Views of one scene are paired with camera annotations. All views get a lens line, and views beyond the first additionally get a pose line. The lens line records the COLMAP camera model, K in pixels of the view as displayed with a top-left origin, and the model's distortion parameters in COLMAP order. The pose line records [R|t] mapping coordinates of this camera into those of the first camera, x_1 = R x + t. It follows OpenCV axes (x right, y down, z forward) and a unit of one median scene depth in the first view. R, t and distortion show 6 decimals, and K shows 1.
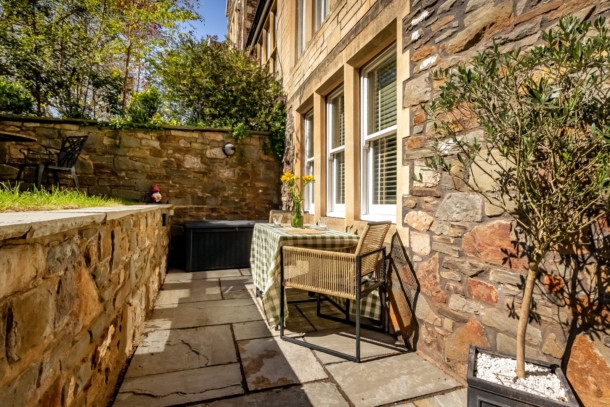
lens RADIAL K [[287.4, 0, 314.0], [0, 287.4, 218.6], [0, 0, 1]] dist [-0.001593, -0.000352]
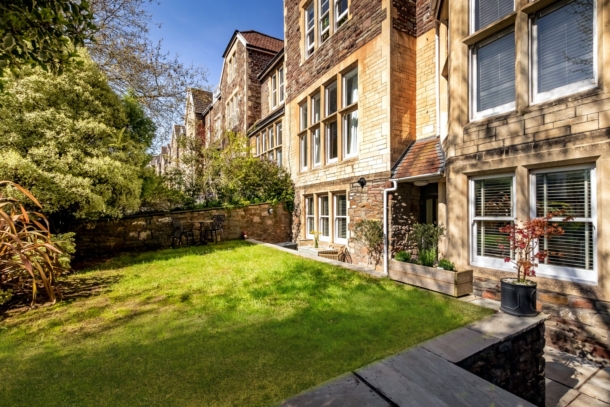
lens RADIAL K [[280.2, 0, 309.4], [0, 280.2, 204.9], [0, 0, 1]] dist [0.004844, 0.000449]
pose [[0.986183, -0.049109, 0.158216, -0.364357], [0.058605, 0.996714, -0.055922, -0.163722], [-0.154949, 0.064421, 0.985820, -1.253271]]
